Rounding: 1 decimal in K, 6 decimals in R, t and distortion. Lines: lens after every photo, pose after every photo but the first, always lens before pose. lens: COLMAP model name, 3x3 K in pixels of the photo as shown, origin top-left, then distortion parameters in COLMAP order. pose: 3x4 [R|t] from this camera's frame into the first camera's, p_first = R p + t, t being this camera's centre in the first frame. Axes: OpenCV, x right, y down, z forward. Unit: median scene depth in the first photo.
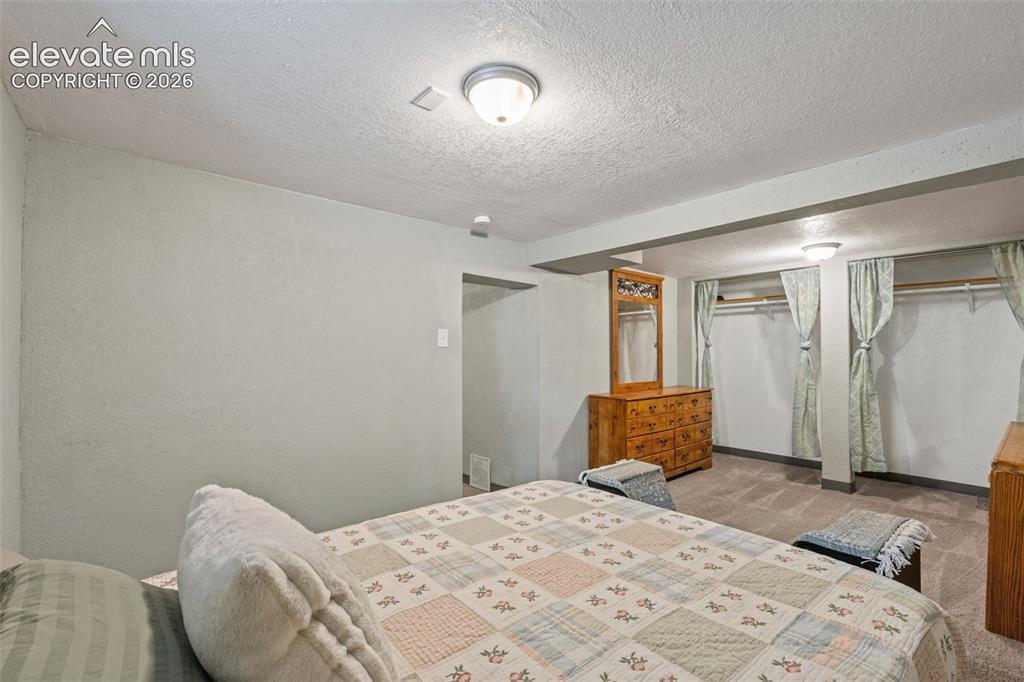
lens RADIAL K [[456.7, 0, 510.6], [0, 456.7, 355.2], [0, 0, 1]] dist [-0.001539, -0.000306]
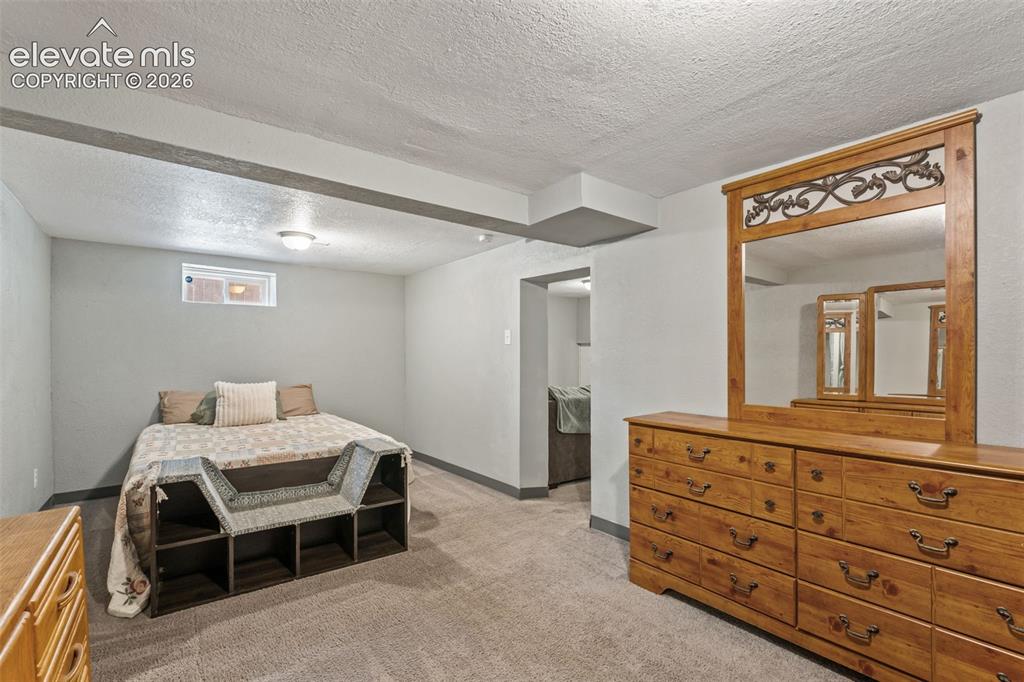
lens RADIAL K [[456.7, 0, 510.6], [0, 456.7, 355.2], [0, 0, 1]] dist [-0.001539, -0.000306]
pose [[-0.064017, 0.002197, -0.997946, 0.795305], [0.003429, 0.999992, 0.001982, 0.006261], [0.997943, -0.003295, -0.064024, 0.794367]]
